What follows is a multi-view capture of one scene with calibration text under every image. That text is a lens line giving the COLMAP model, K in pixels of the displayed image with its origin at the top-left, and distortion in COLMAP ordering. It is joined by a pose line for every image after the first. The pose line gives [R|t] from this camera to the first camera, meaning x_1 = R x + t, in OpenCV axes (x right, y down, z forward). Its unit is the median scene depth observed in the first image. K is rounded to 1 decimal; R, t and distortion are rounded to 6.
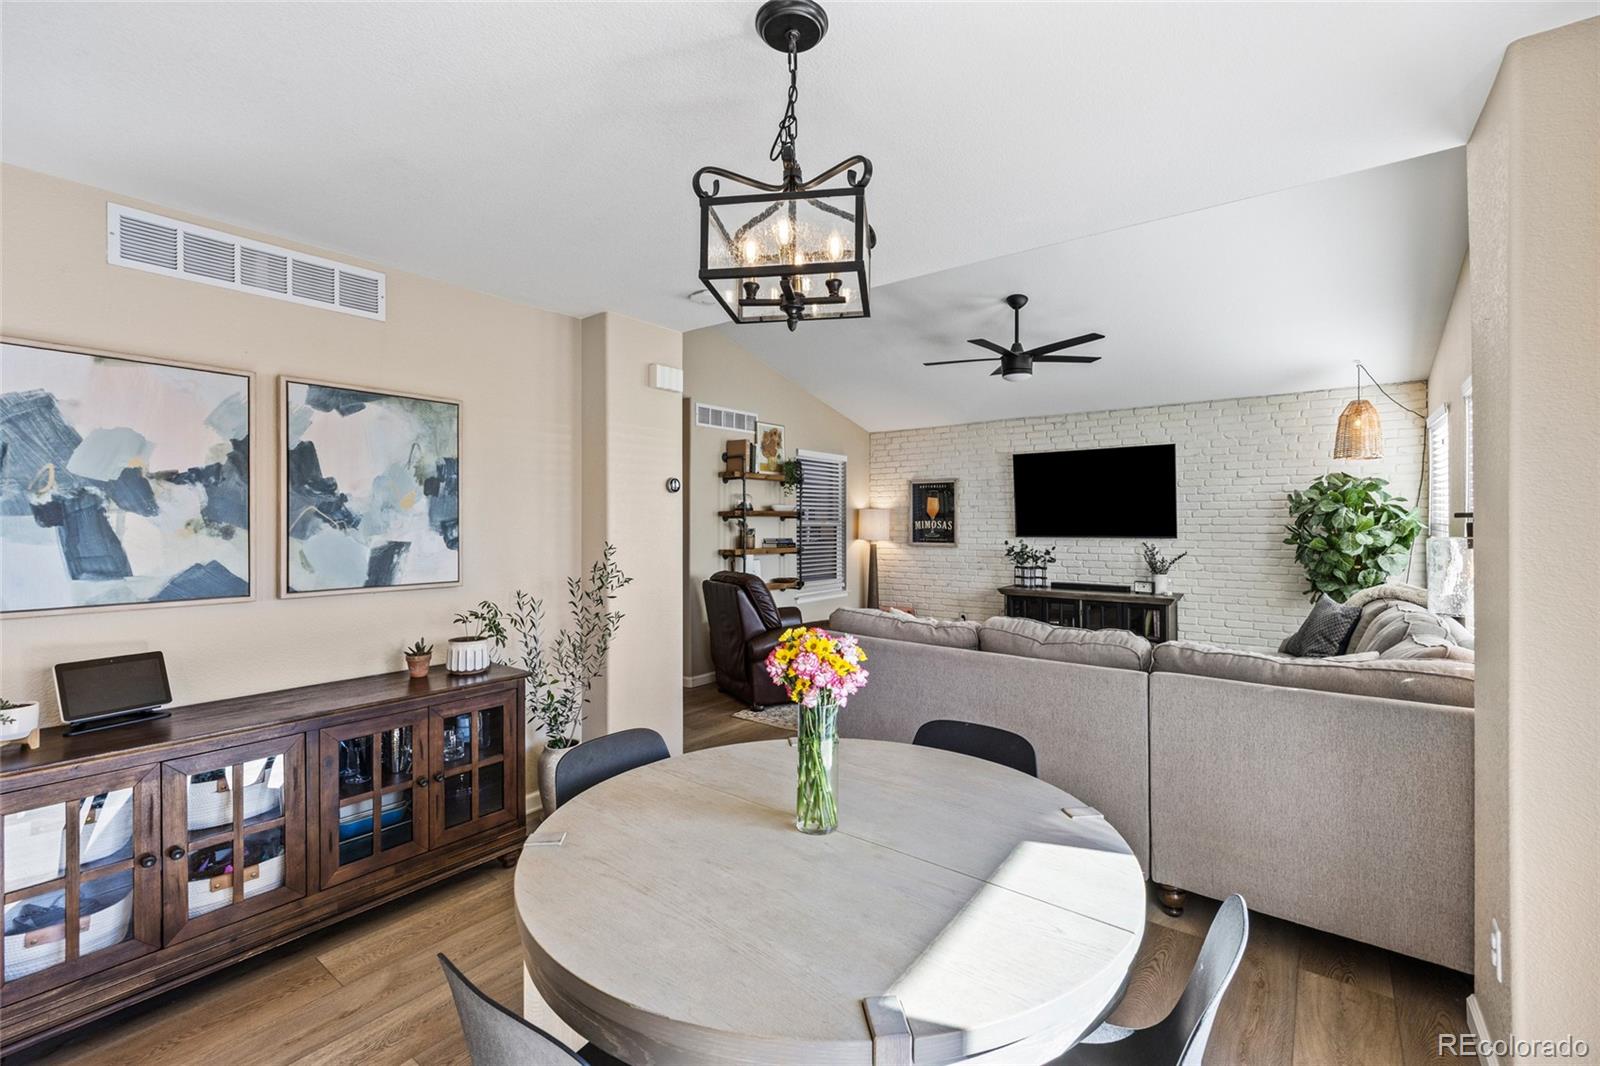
lens RADIAL K [[691.7, 0, 802.1], [0, 691.7, 523.5], [0, 0, 1]] dist [-0.003785, 0.000755]
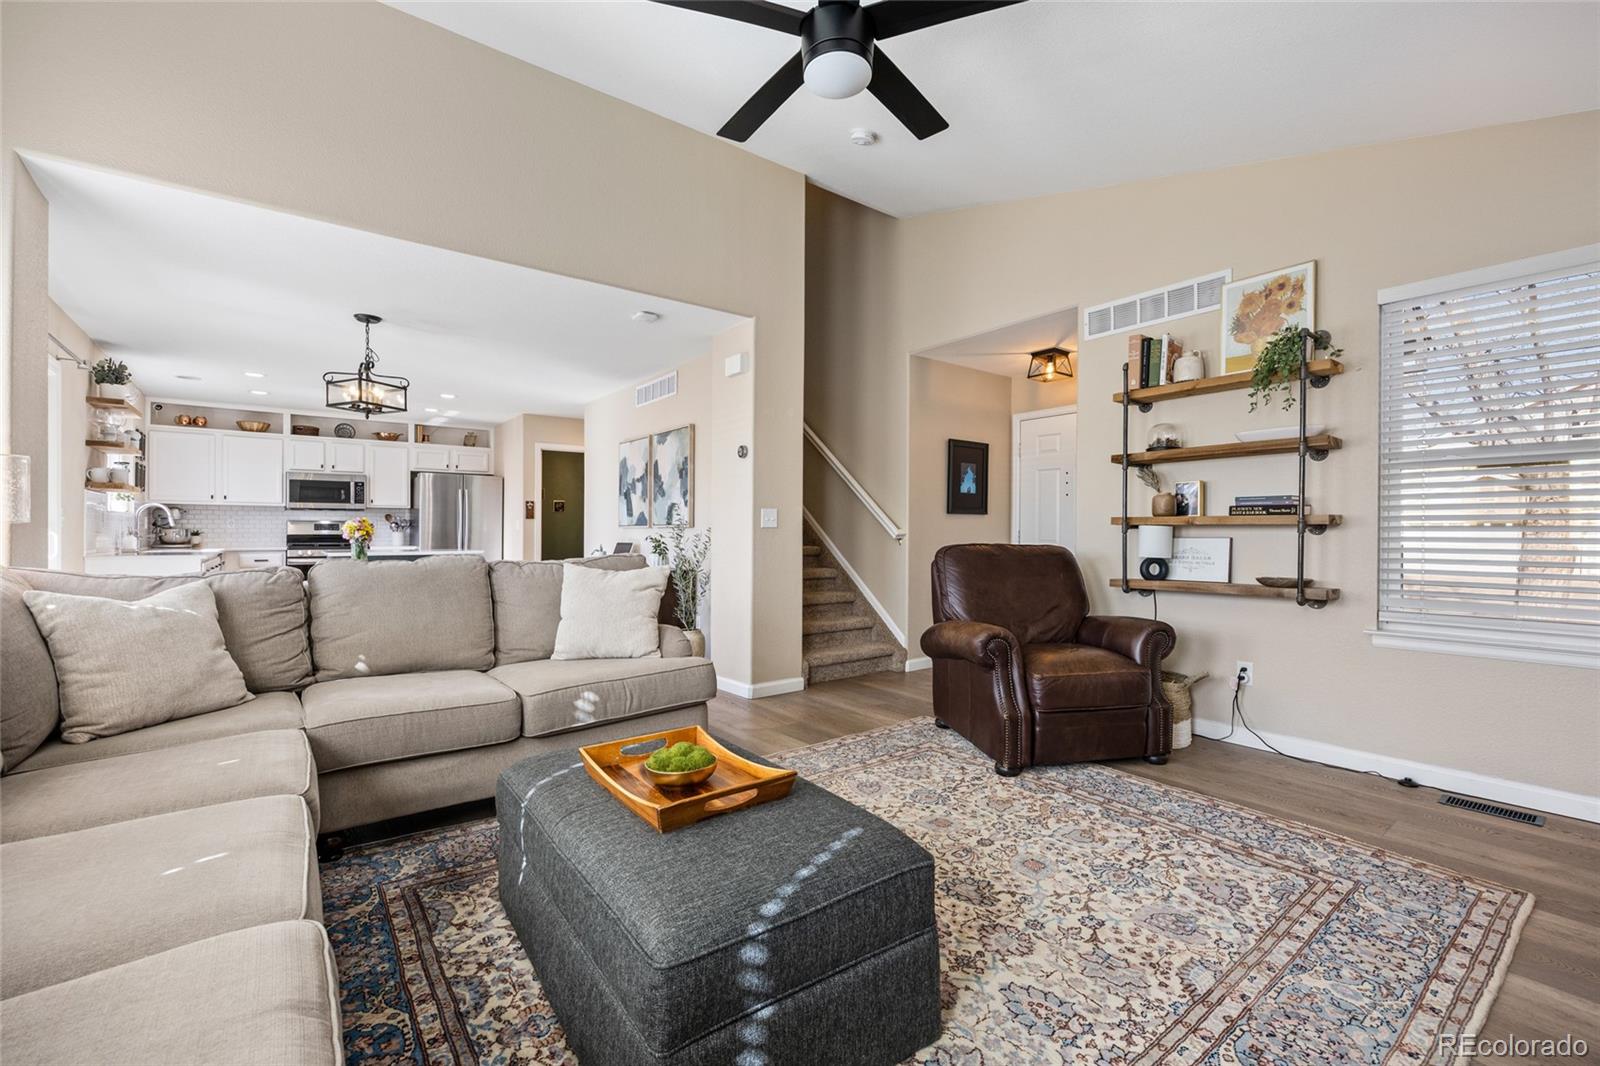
lens RADIAL K [[691.7, 0, 808.7], [0, 691.7, 531.4], [0, 0, 1]] dist [-0.003785, 0.000755]
pose [[-0.257325, -0.002147, -0.966323, 0.616687], [-0.001711, 0.999997, -0.001766, 0.055263], [0.966323, 0.001199, -0.257328, 0.935003]]
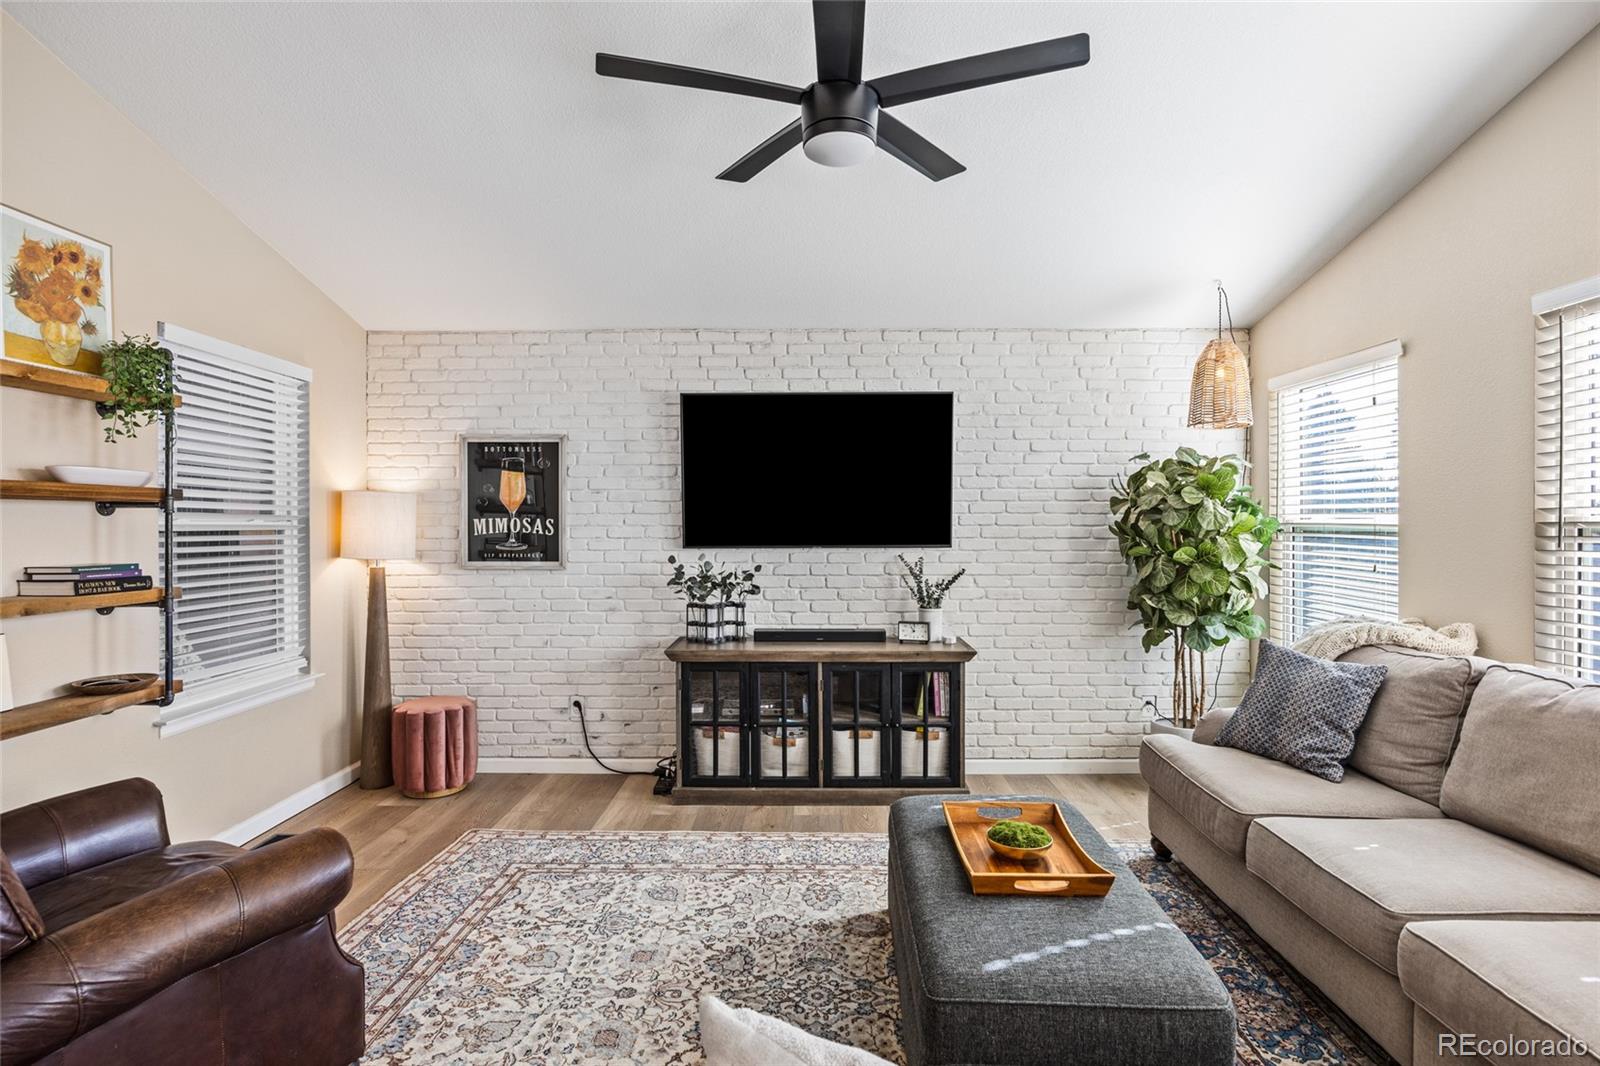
lens RADIAL K [[793.1, 0, 799.7], [0, 793.1, 528.5], [0, 0, 1]] dist [-0.007278, 0.003320]
pose [[0.801617, -0.002504, 0.597833, 0.016904], [-0.000054, 0.999991, 0.004261, 0.001869], [-0.597838, -0.003448, 0.801609, 0.553784]]
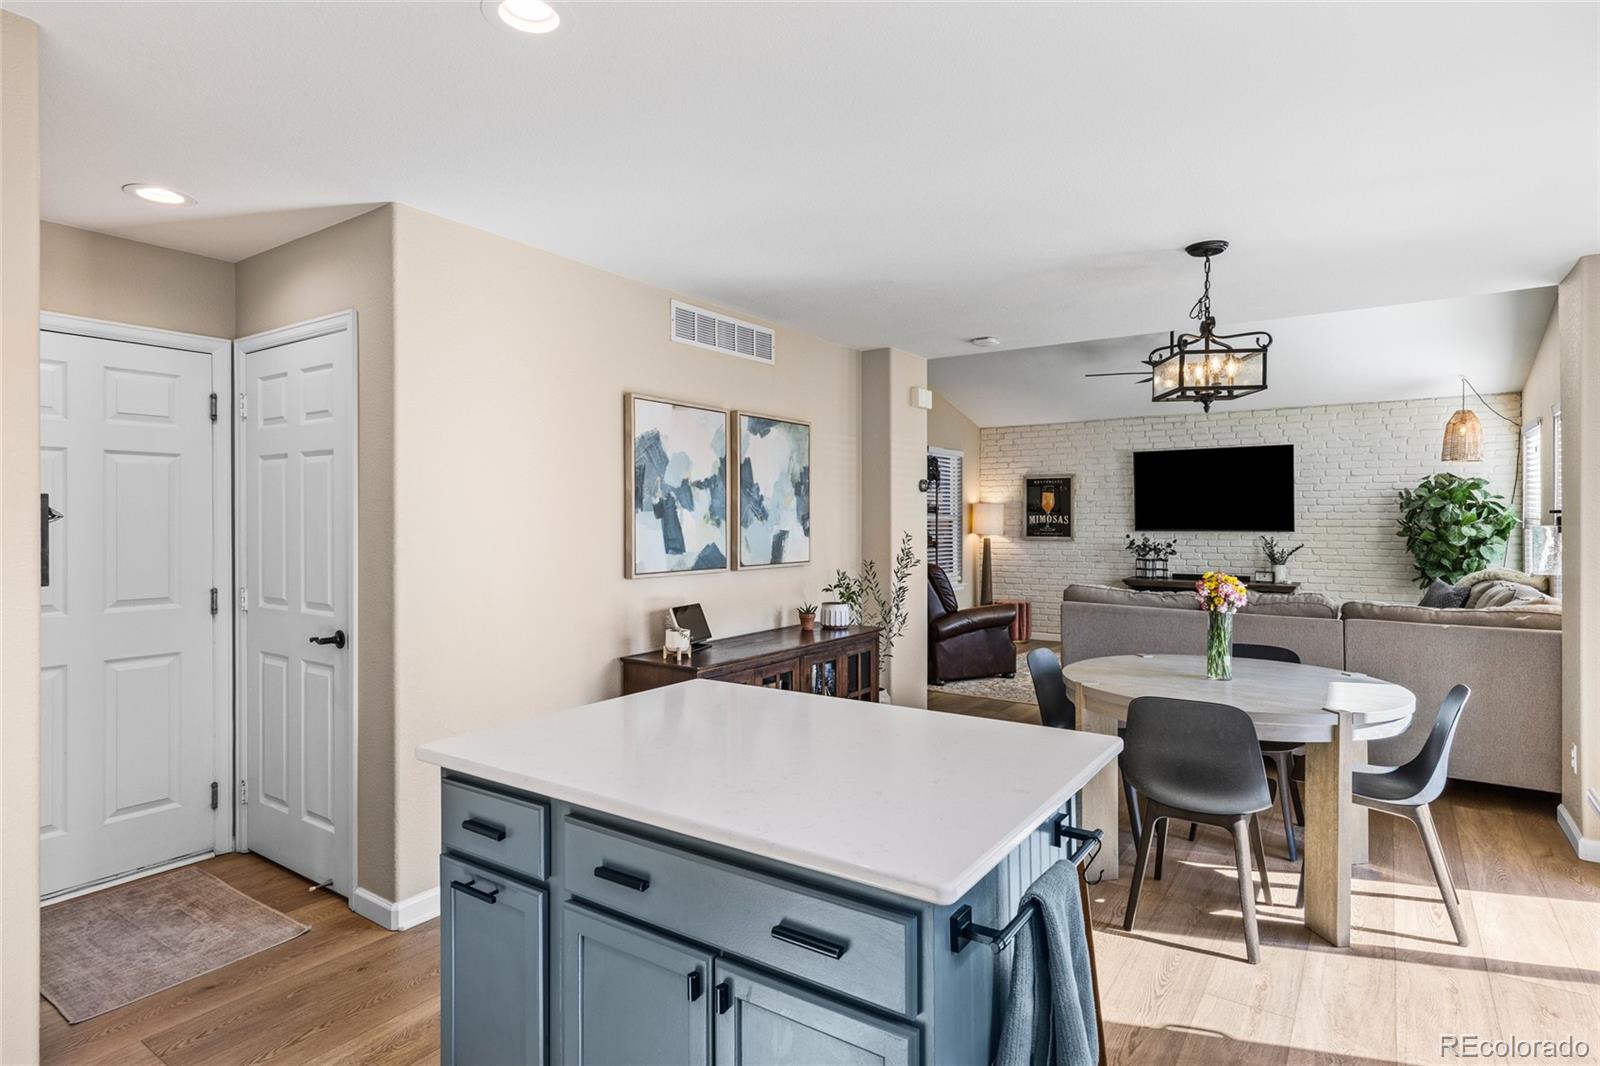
lens RADIAL K [[848.1, 0, 799.7], [0, 848.1, 521.2], [0, 0, 1]] dist [0.005249, 0.001128]
pose [[0.999066, 0.000557, 0.043209, -0.308730], [-0.000680, 0.999996, 0.002846, 0.001913], [-0.043207, -0.002873, 0.999062, -0.316310]]
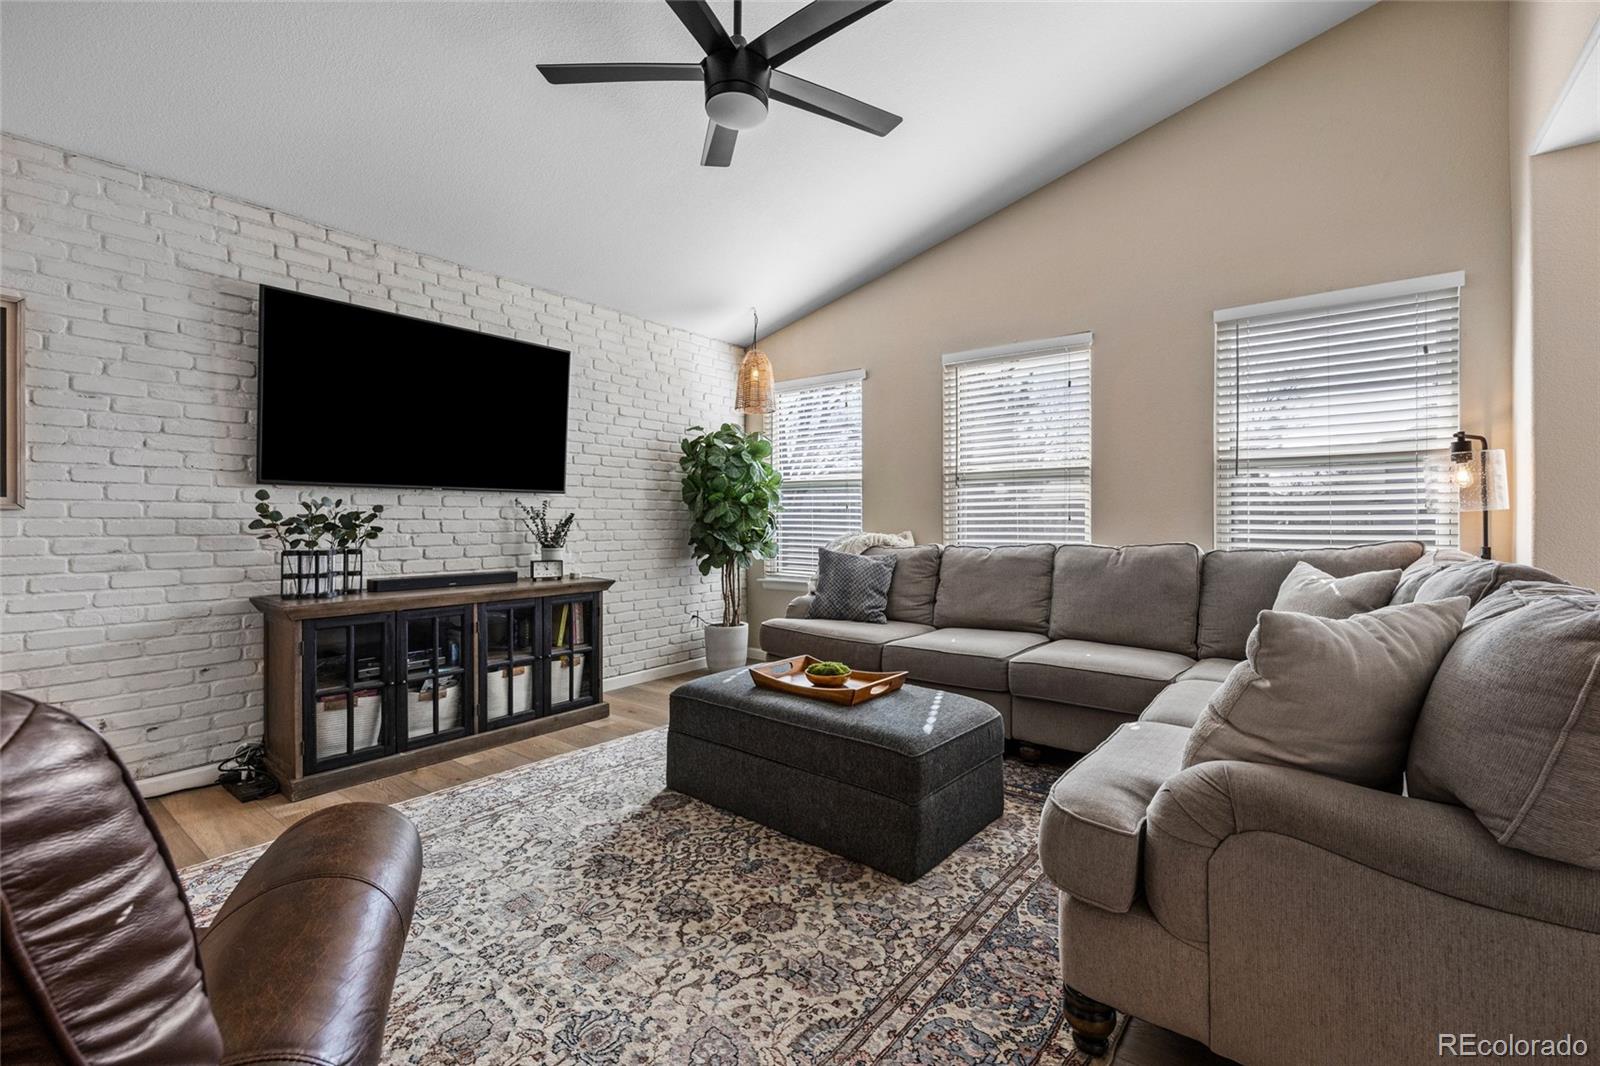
lens RADIAL K [[685.3, 0, 809.4], [0, 685.3, 524.4], [0, 0, 1]] dist [0.002683, 0.000087]
pose [[0.006284, -0.003649, 0.999974, -0.128278], [0.002687, 0.999990, 0.003632, 0.053159], [-0.999977, 0.002664, 0.006293, 0.810900]]
